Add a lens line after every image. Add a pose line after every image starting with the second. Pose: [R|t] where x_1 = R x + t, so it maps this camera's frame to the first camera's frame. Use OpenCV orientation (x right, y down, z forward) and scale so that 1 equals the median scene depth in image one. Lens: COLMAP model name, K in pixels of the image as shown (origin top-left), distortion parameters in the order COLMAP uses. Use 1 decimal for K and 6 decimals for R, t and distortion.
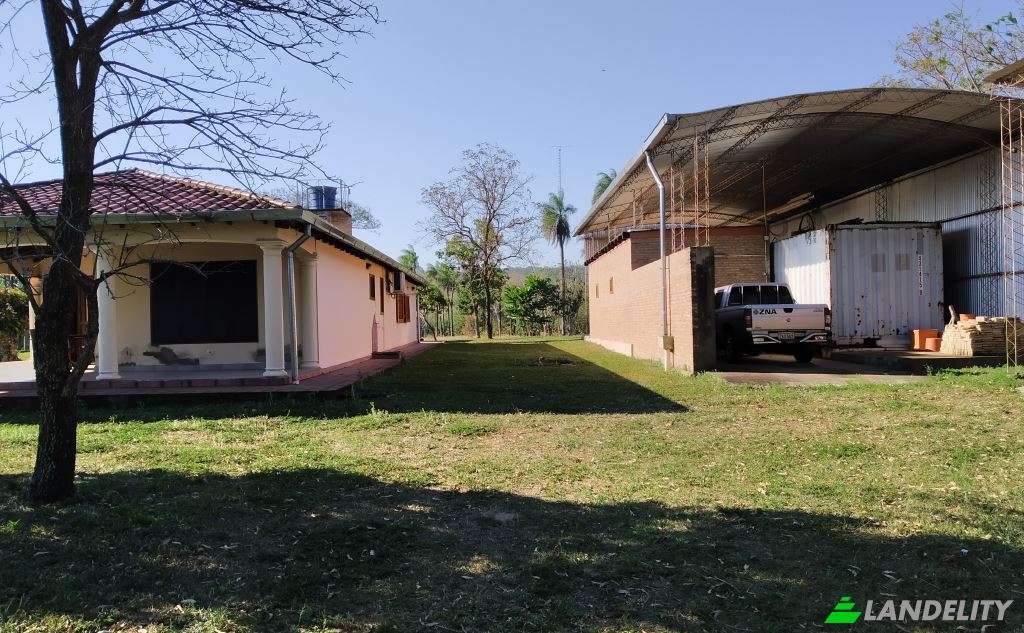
lens RADIAL K [[786.7, 0, 507.4], [0, 786.7, 328.3], [0, 0, 1]] dist [0.050271, -0.098374]
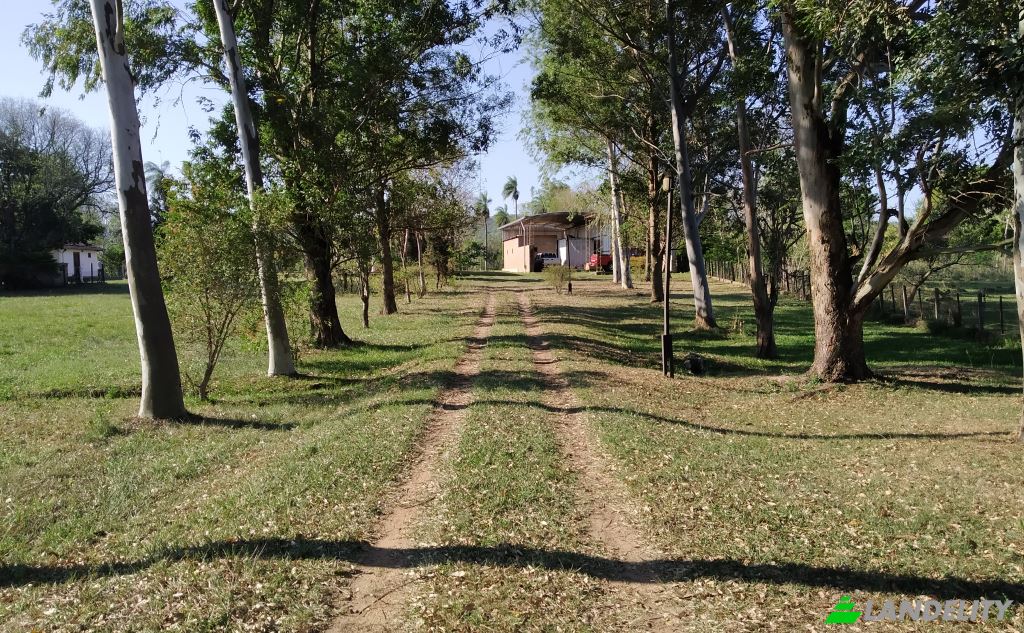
lens RADIAL K [[786.7, 0, 507.4], [0, 786.7, 328.3], [0, 0, 1]] dist [0.050271, -0.098374]
pose [[0.992912, 0.015180, 0.117875, -0.360873], [-0.022970, 0.997620, 0.065015, 0.072906], [-0.116607, -0.067262, 0.990898, -3.024637]]
